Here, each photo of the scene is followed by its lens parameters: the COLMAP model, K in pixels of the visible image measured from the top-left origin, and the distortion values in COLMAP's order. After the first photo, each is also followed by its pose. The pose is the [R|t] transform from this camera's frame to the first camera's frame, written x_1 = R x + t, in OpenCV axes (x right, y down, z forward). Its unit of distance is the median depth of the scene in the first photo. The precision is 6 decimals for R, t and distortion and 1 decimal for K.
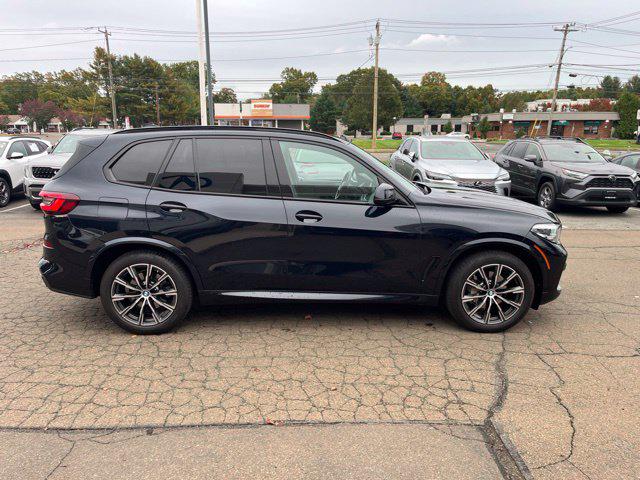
lens RADIAL K [[481.8, 0, 319.1], [0, 481.8, 243.4], [0, 0, 1]] dist [0.076086, -0.096198]
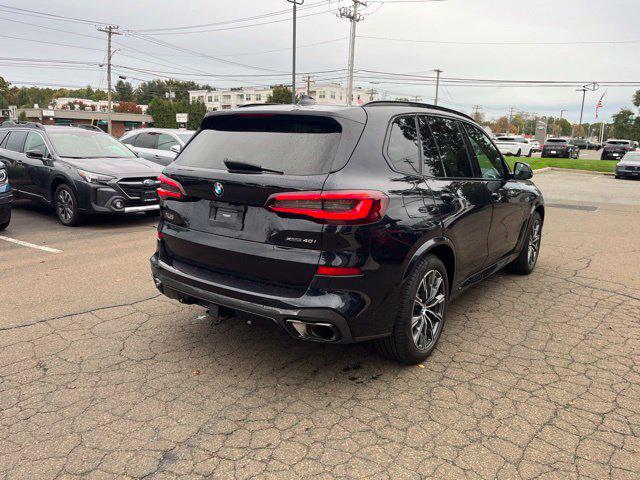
lens RADIAL K [[481.8, 0, 319.7], [0, 481.8, 237.8], [0, 0, 1]] dist [0.076086, -0.096198]
pose [[0.614387, -0.146356, 0.775312, -1.049347], [0.154772, 0.985910, 0.063463, -0.087350], [-0.773676, 0.081006, 0.628382, 0.613400]]
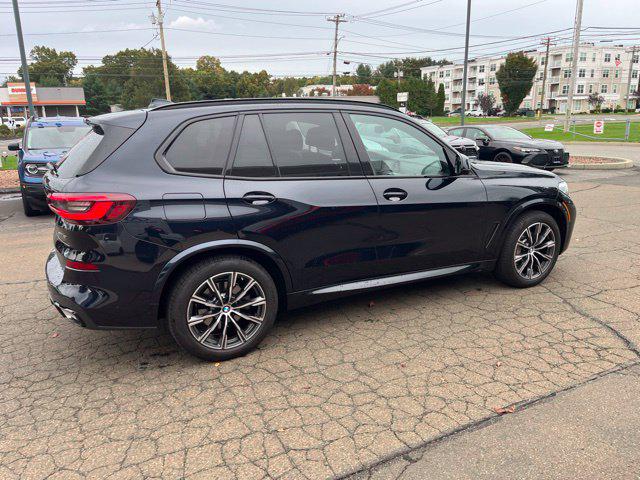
lens RADIAL K [[481.8, 0, 319.0], [0, 481.8, 242.6], [0, 0, 1]] dist [0.076086, -0.096198]
pose [[0.905011, -0.130929, 0.404737, -0.520885], [0.120219, 0.991390, 0.051892, -0.028715], [-0.408046, 0.001694, 0.912960, 0.202012]]
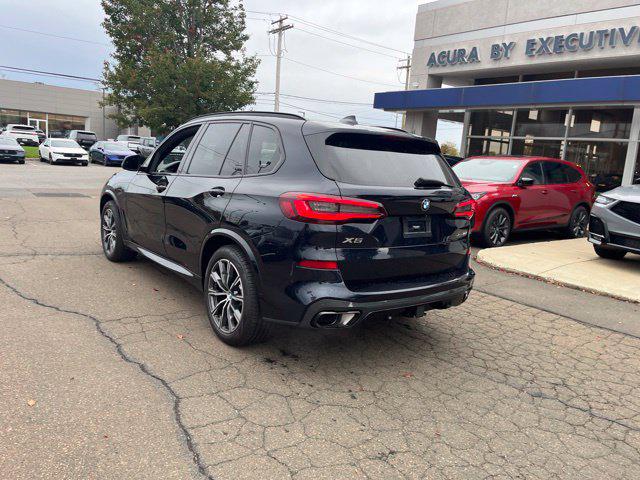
lens RADIAL K [[481.8, 0, 317.4], [0, 481.8, 235.1], [0, 0, 1]] dist [0.076086, -0.096198]
pose [[-0.587734, -0.179341, 0.788927, -1.121381], [0.104539, 0.950114, 0.293862, -0.337341], [-0.802272, 0.255186, -0.539666, 1.732639]]
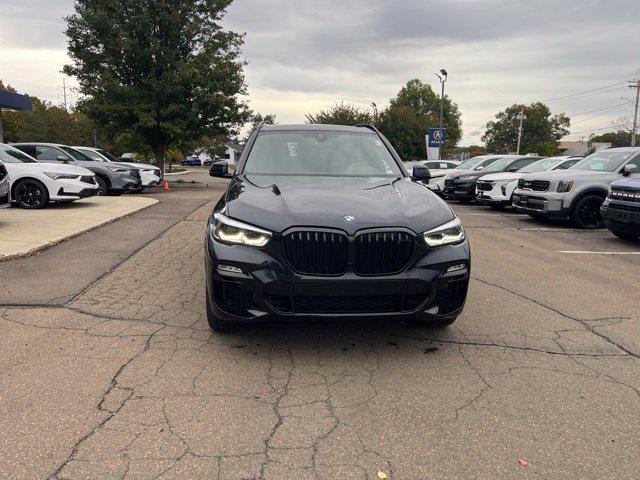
lens RADIAL K [[481.8, 0, 318.9], [0, 481.8, 236.7], [0, 0, 1]] dist [0.076086, -0.096198]
pose [[0.068951, 0.154078, -0.985650, 1.273070], [-0.241979, 0.961080, 0.133310, -0.151391], [0.967828, 0.229315, 0.103551, 1.084960]]
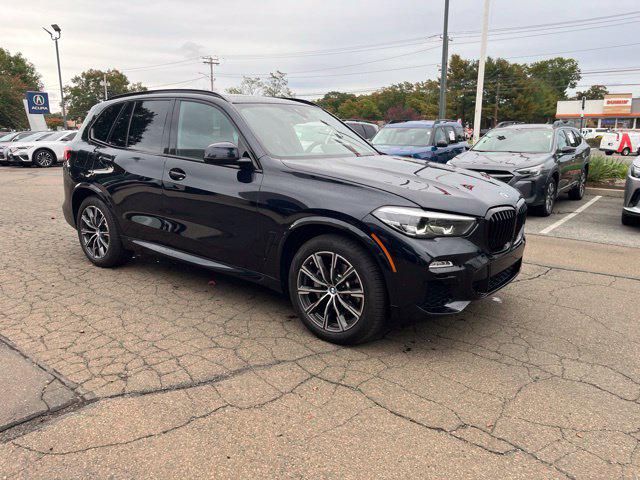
lens RADIAL K [[481.8, 0, 317.6], [0, 481.8, 240.7], [0, 0, 1]] dist [0.076086, -0.096198]
pose [[0.769463, 0.138824, -0.623422, 0.810500], [-0.146569, 0.988423, 0.039199, -0.002208], [0.621647, 0.061212, 0.780902, 0.389886]]
